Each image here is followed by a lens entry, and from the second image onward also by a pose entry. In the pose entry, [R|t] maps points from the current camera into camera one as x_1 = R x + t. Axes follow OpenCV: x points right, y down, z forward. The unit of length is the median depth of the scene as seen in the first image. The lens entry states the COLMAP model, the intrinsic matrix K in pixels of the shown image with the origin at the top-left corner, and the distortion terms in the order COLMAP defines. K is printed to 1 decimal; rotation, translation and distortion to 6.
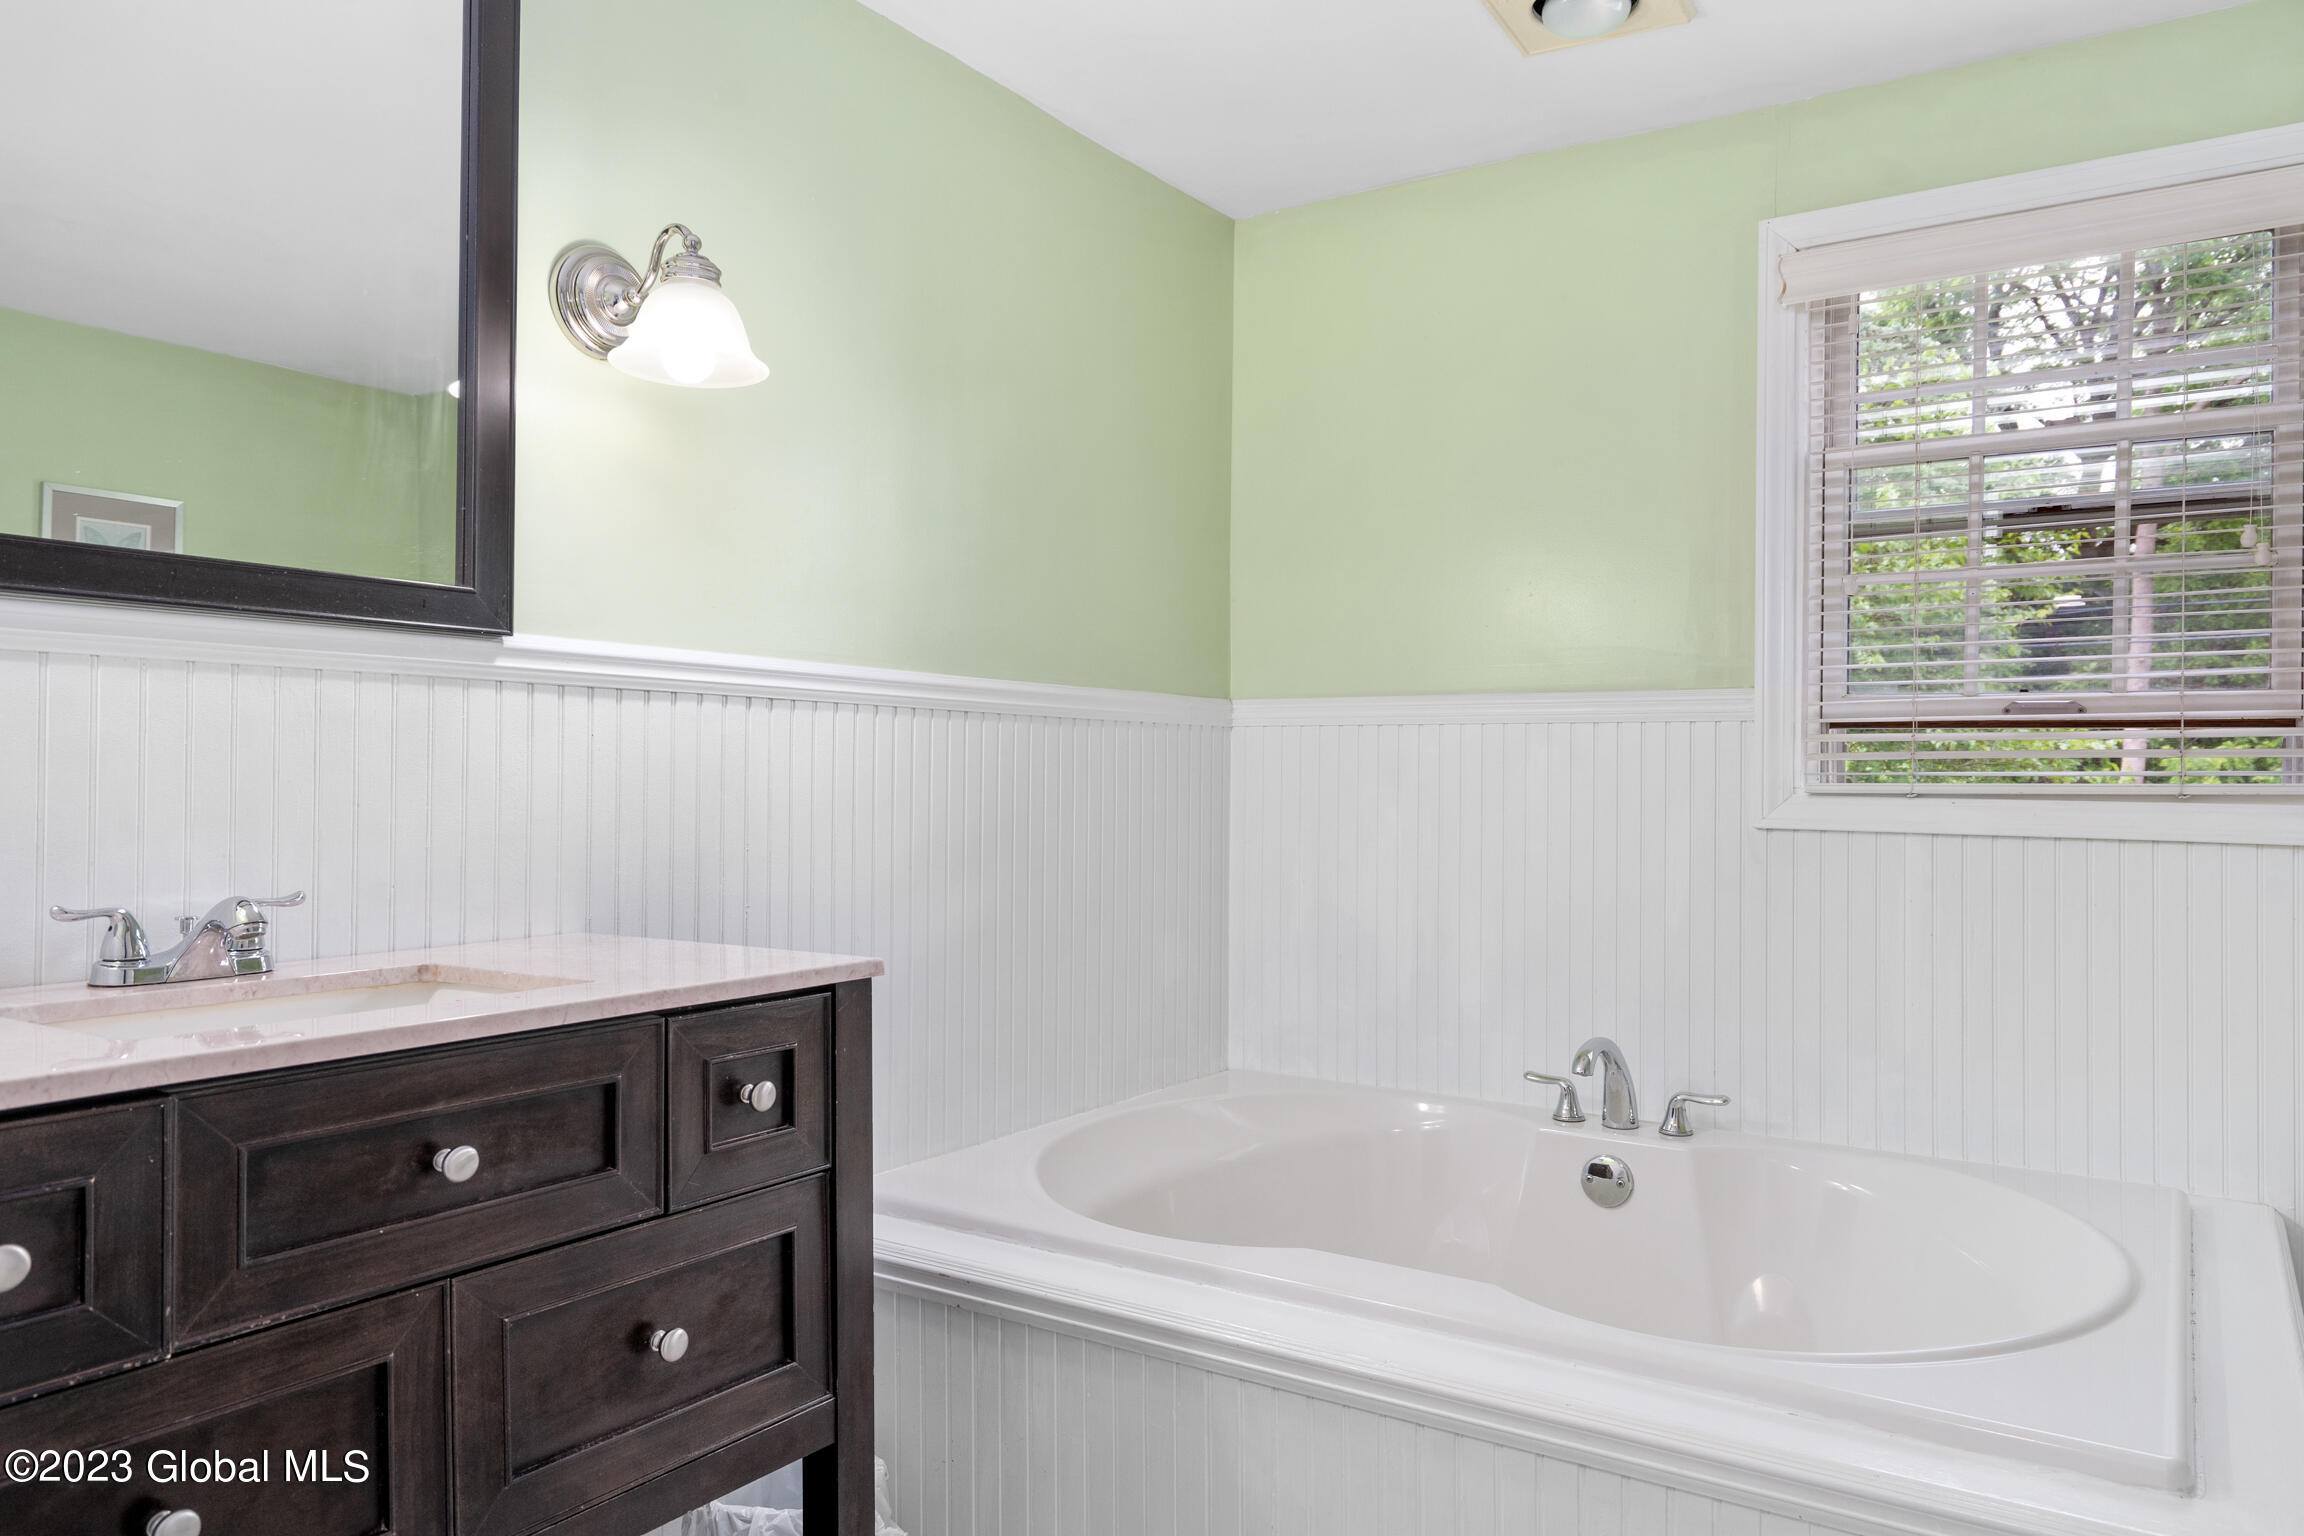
lens RADIAL K [[1544.5, 0, 1152.7], [0, 1544.5, 769.0], [0, 0, 1]] dist [0.001715, 0.000473]
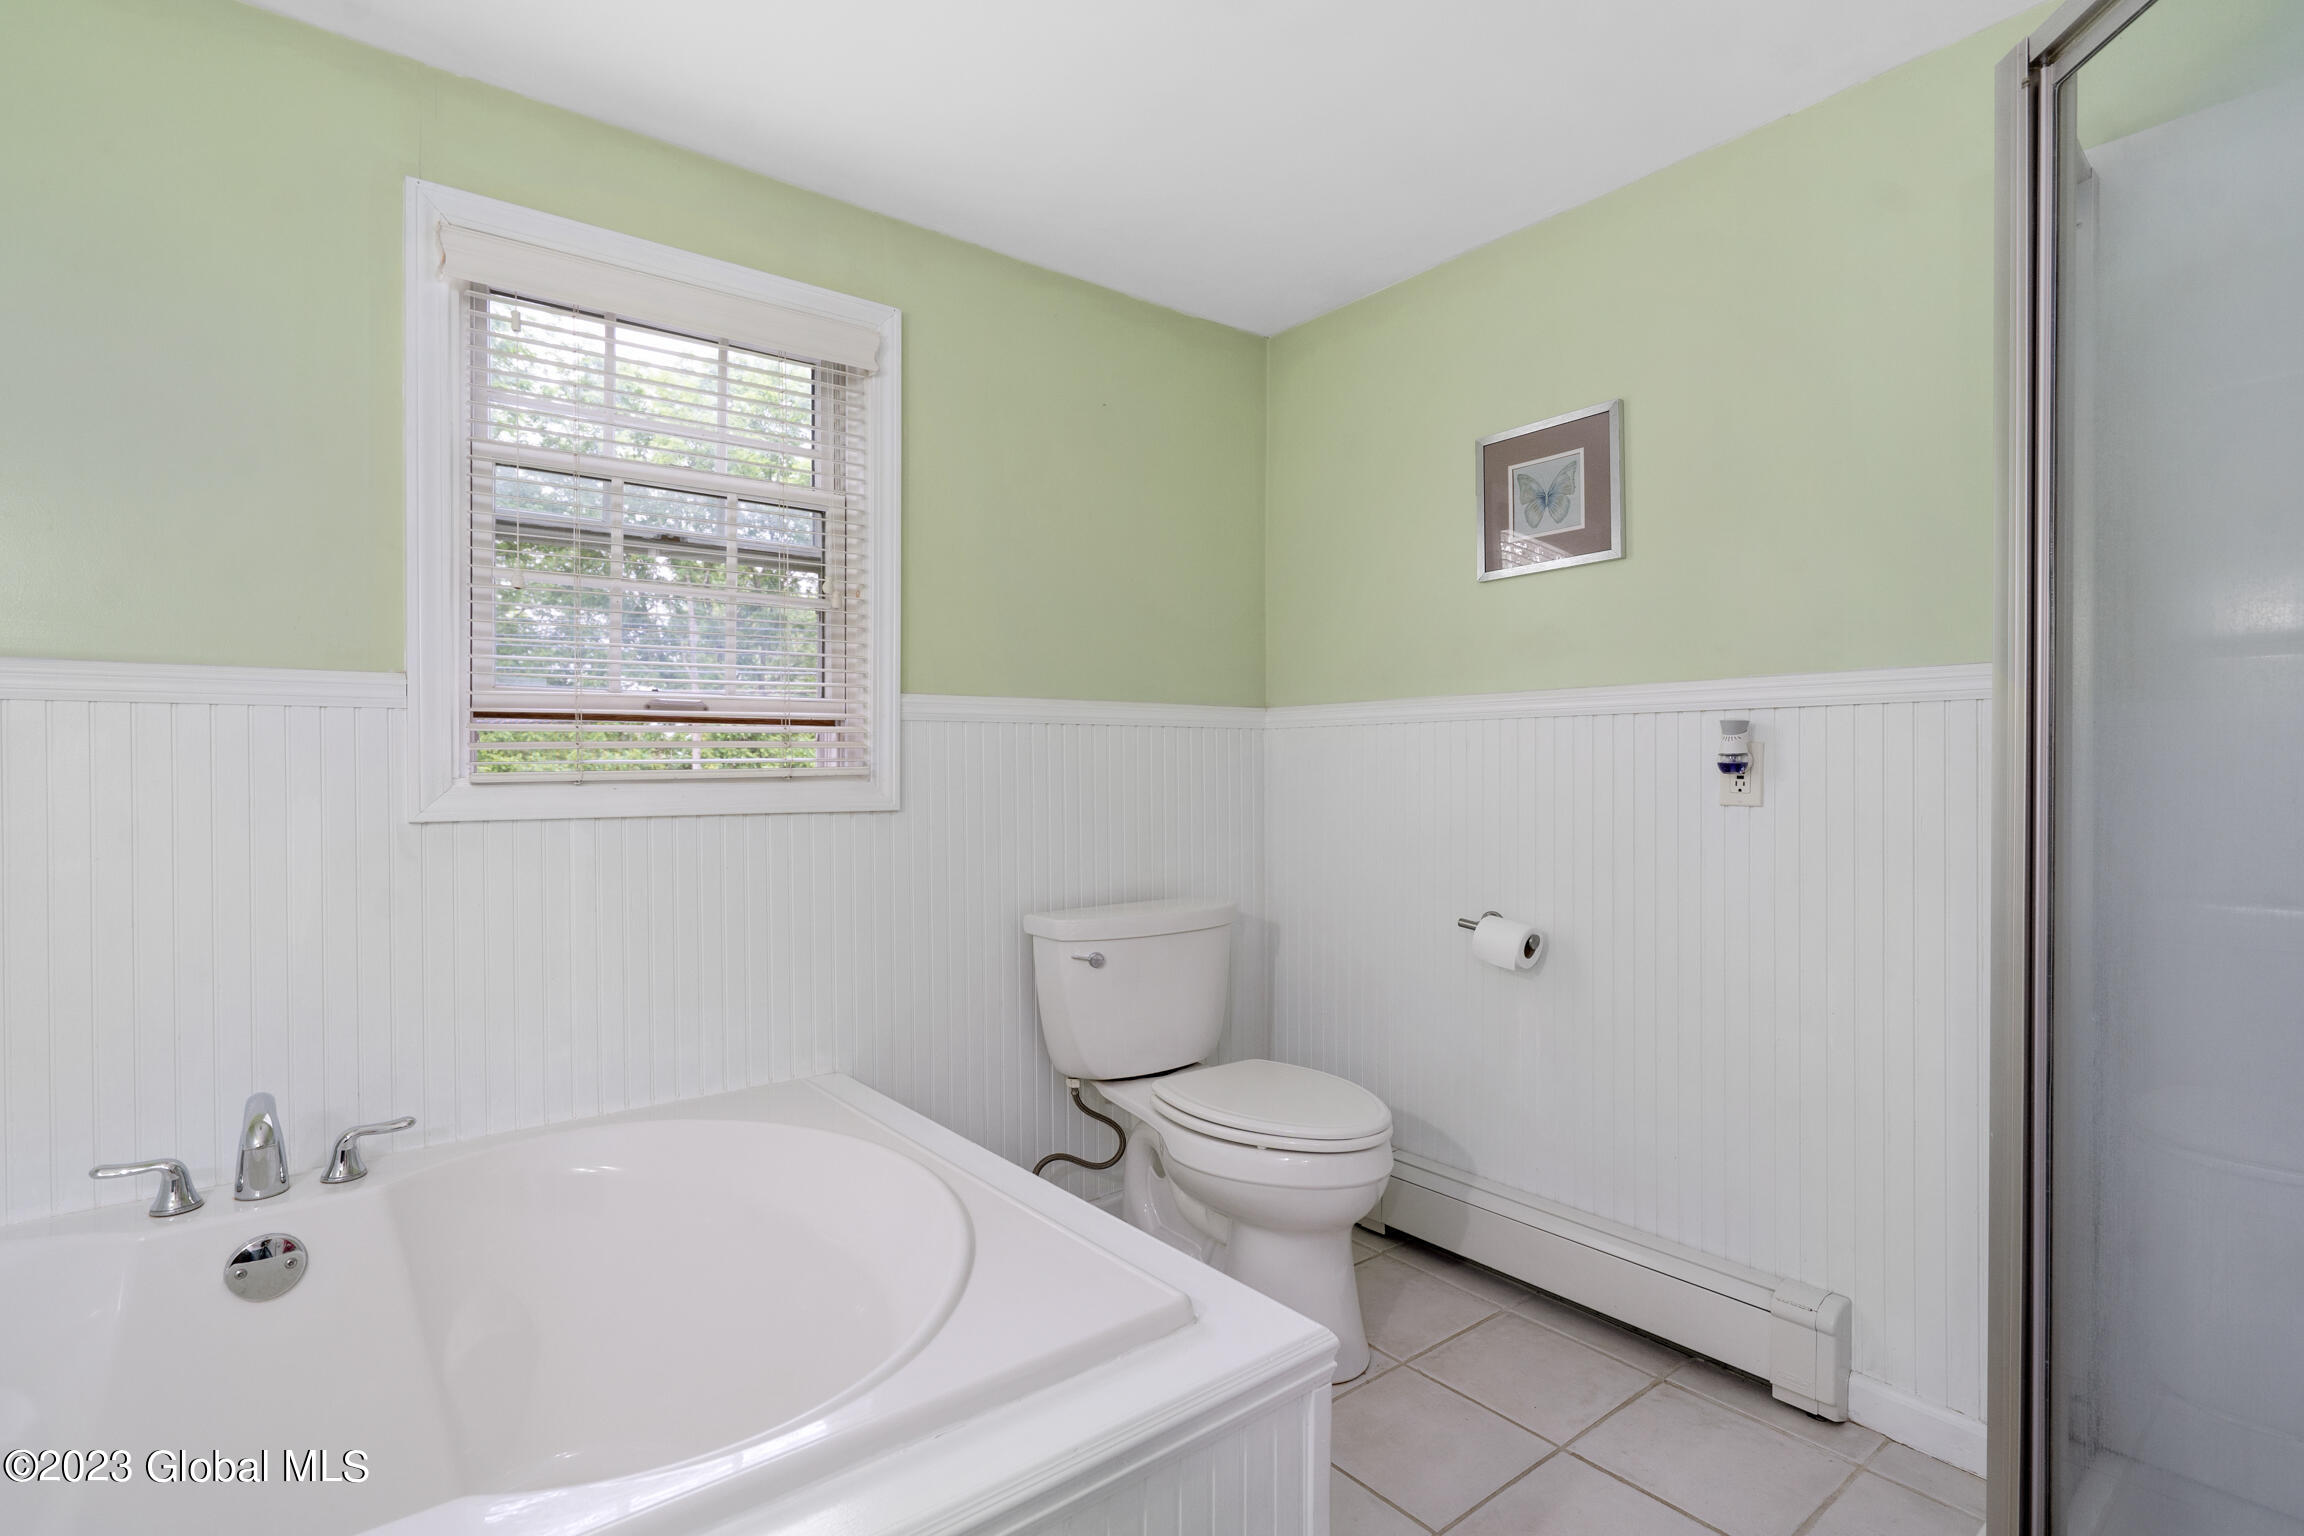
lens RADIAL K [[1117.7, 0, 1121.1], [0, 1117.7, 761.8], [0, 0, 1]] dist [-0.001639, -0.000471]
pose [[0.315948, -0.008036, 0.948743, -0.118040], [0.004032, 0.999966, 0.007127, -0.001264], [-0.948768, 0.001573, 0.315970, 0.386062]]
